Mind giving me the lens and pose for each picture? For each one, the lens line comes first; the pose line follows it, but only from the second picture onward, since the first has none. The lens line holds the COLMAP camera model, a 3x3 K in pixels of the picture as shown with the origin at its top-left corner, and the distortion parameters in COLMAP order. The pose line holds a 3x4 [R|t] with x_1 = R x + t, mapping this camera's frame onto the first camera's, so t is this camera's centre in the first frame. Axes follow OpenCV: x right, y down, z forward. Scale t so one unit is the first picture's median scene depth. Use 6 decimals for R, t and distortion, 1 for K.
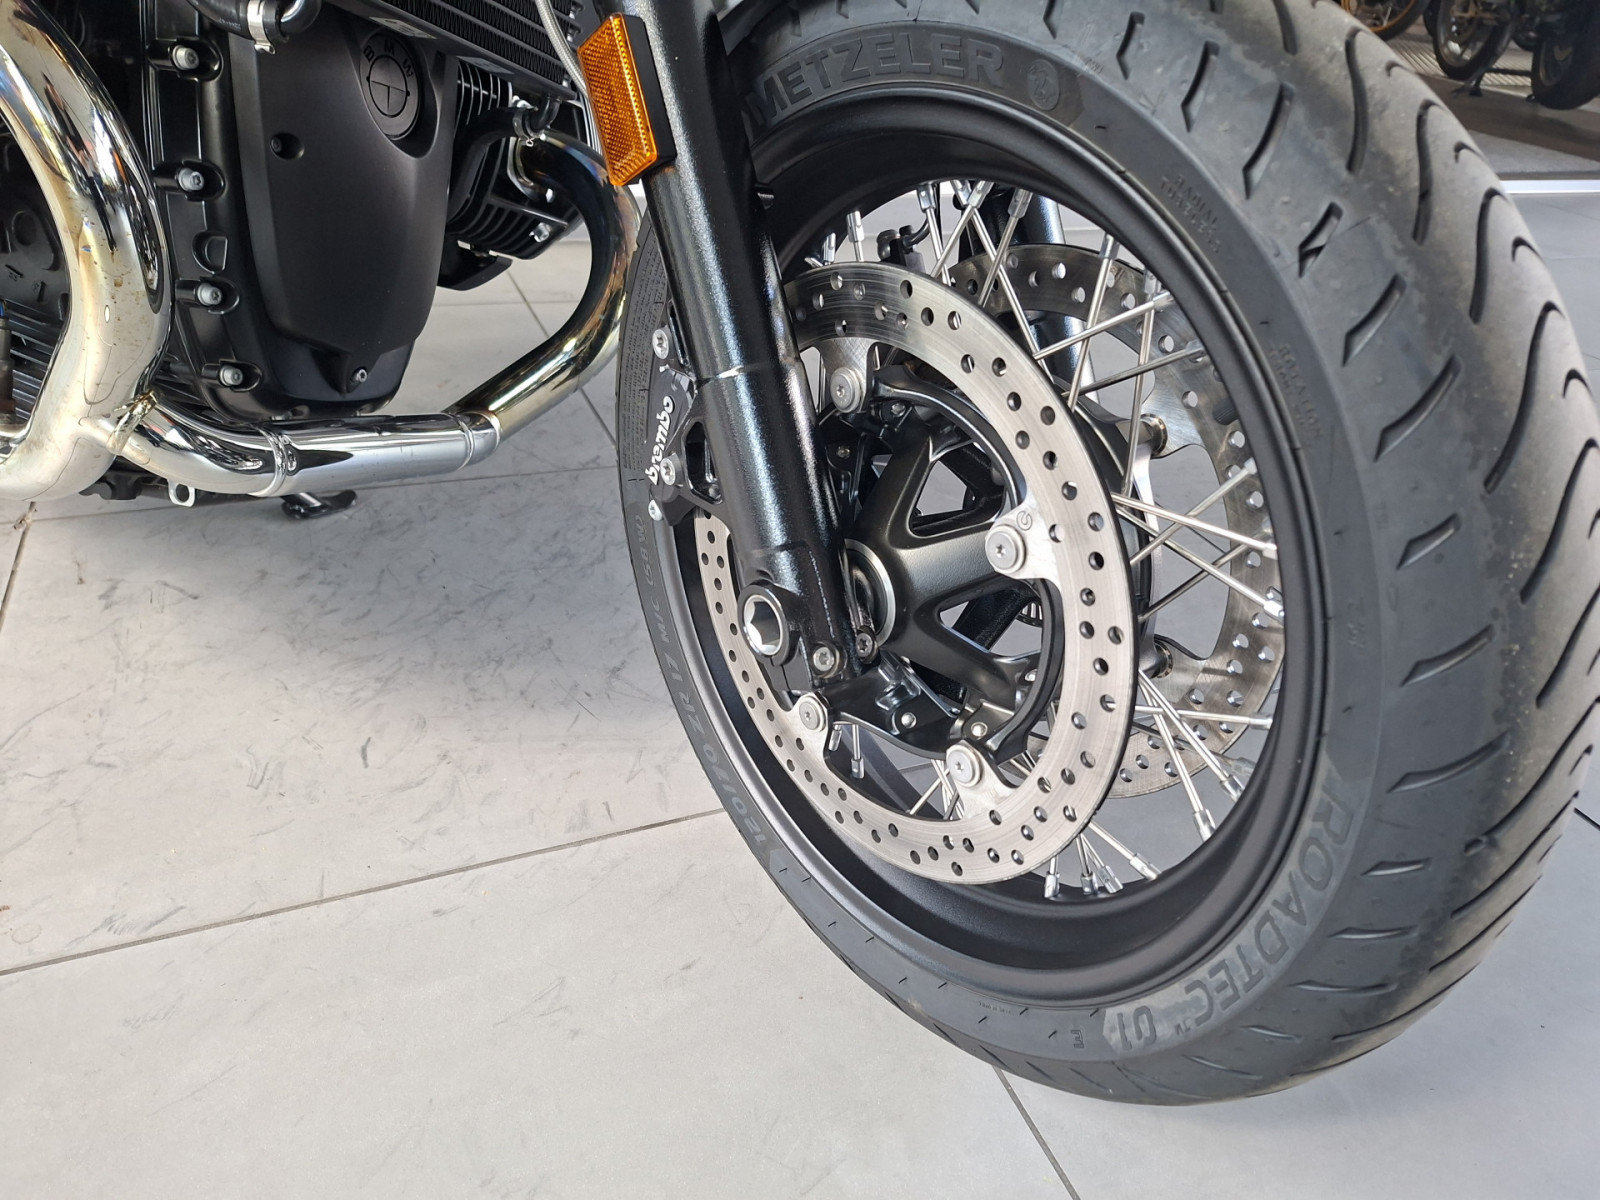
lens RADIAL K [[1102.2, 0, 809.3], [0, 1102.2, 611.9], [0, 0, 1]] dist [0.101478, -0.133899]
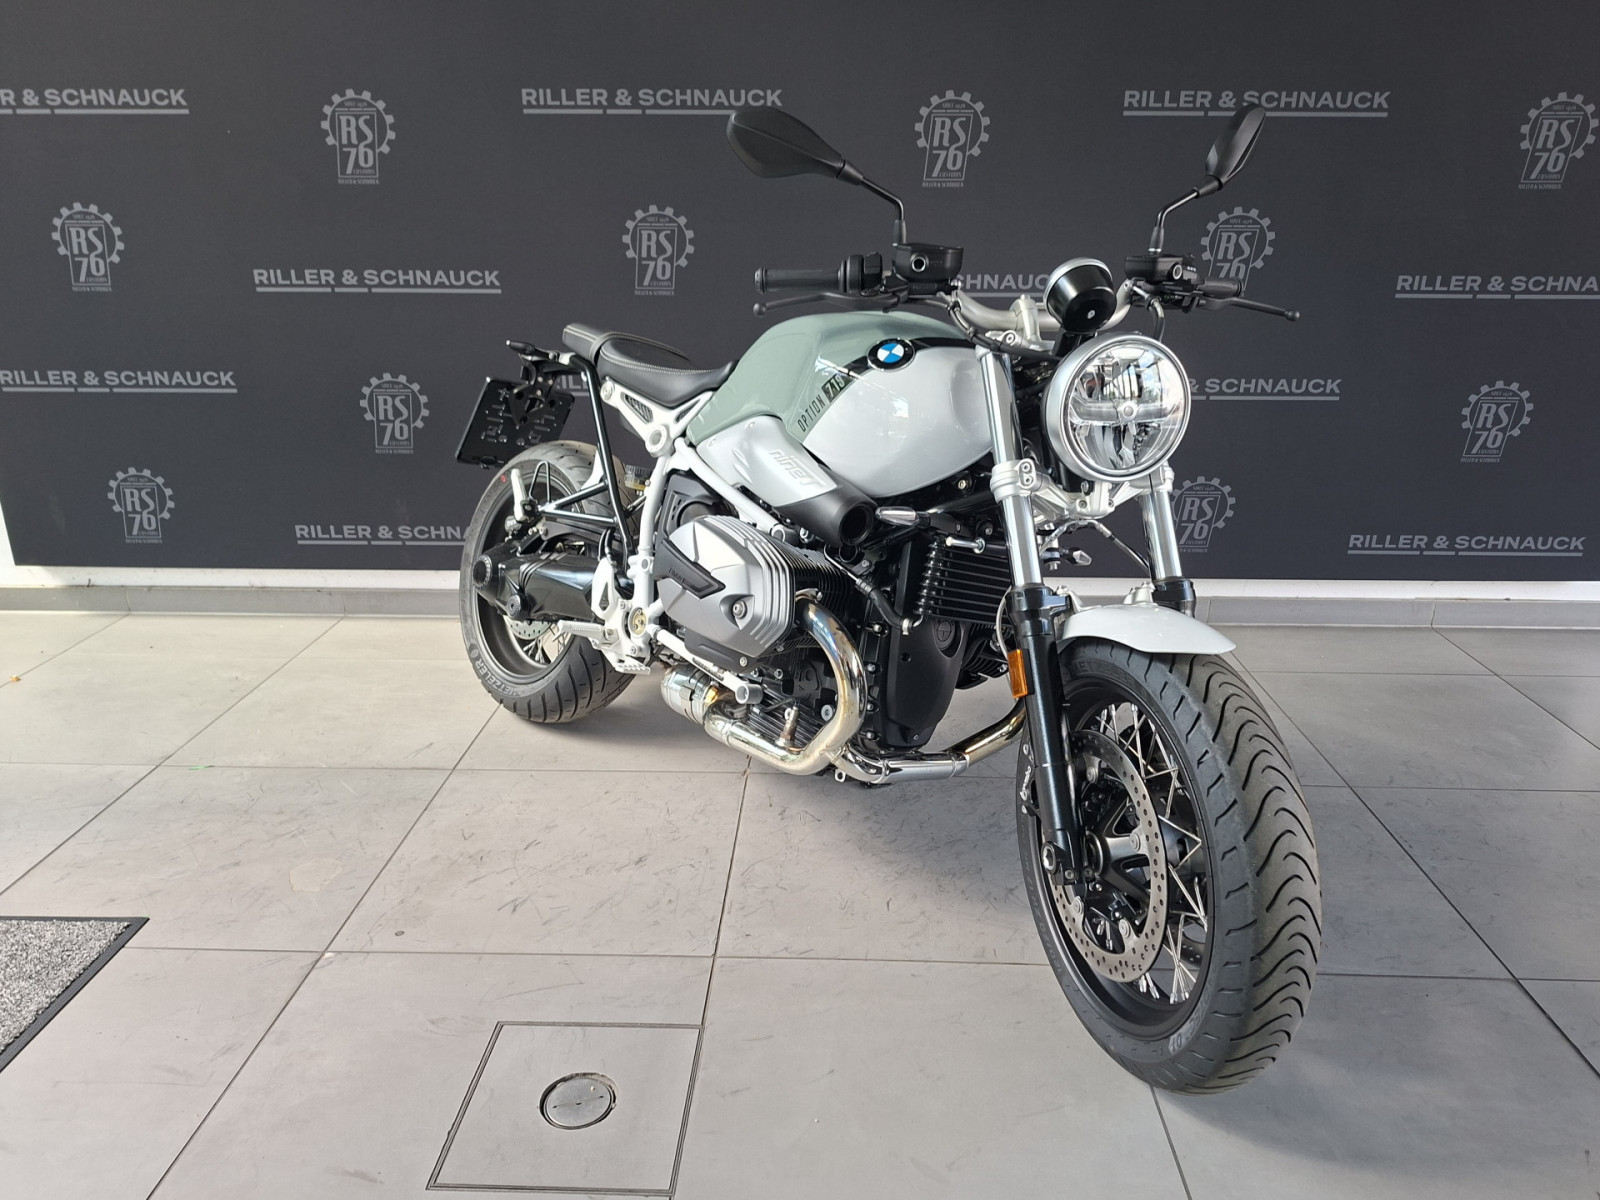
lens RADIAL K [[1117.9, 0, 800.4], [0, 1117.9, 625.3], [0, 0, 1]] dist [0.053803, -0.048355]
pose [[0.902284, 0.066956, -0.425911, 0.384369], [-0.165710, 0.965844, -0.199214, 0.077602], [0.398024, 0.250326, 0.882561, -1.280794]]
